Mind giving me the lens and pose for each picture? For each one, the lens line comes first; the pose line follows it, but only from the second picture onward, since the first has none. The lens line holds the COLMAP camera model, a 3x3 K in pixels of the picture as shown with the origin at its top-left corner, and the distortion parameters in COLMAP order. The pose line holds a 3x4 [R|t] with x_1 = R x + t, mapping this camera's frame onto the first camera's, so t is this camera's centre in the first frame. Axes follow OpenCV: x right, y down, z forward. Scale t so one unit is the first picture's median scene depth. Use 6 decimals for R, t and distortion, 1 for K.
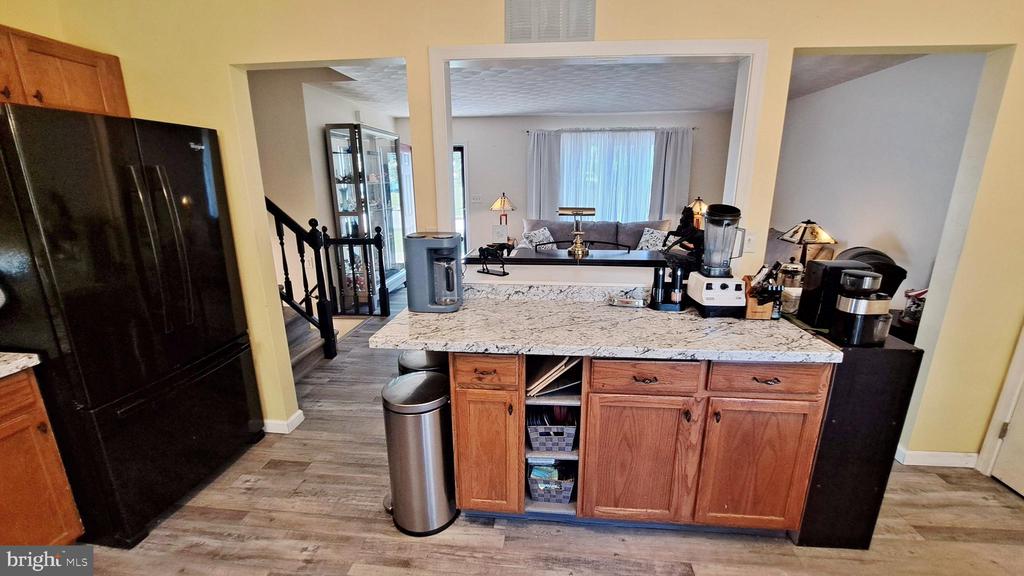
lens RADIAL K [[407.8, 0, 517.6], [0, 407.8, 285.2], [0, 0, 1]] dist [-0.017856, 0.000331]
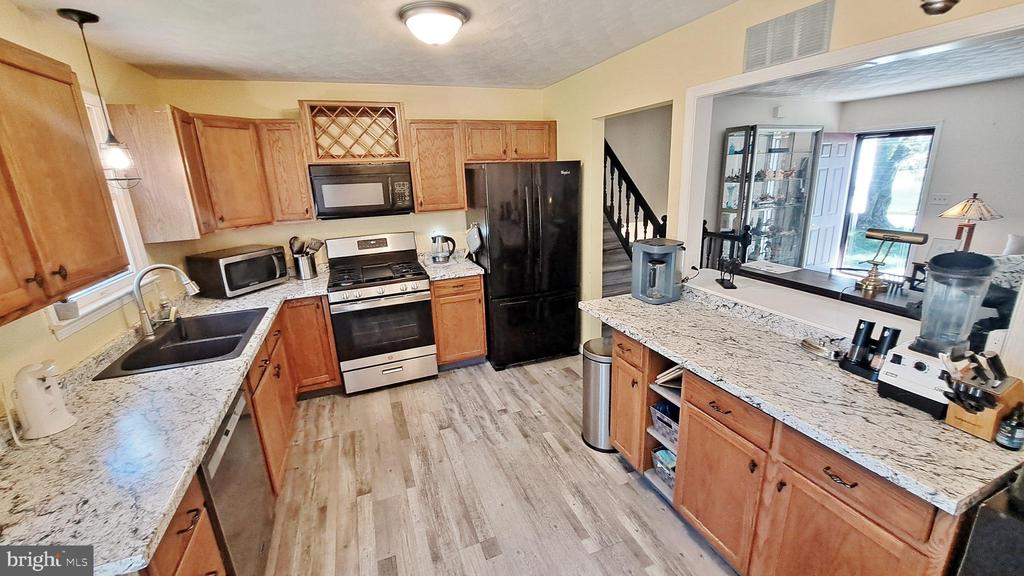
lens RADIAL K [[407.8, 0, 515.8], [0, 407.8, 285.9], [0, 0, 1]] dist [-0.017856, 0.000331]
pose [[0.454356, 0.225831, -0.861720, 0.709930], [-0.187097, 0.969949, 0.155545, -0.103967], [0.870951, 0.090553, 0.482954, 0.019354]]
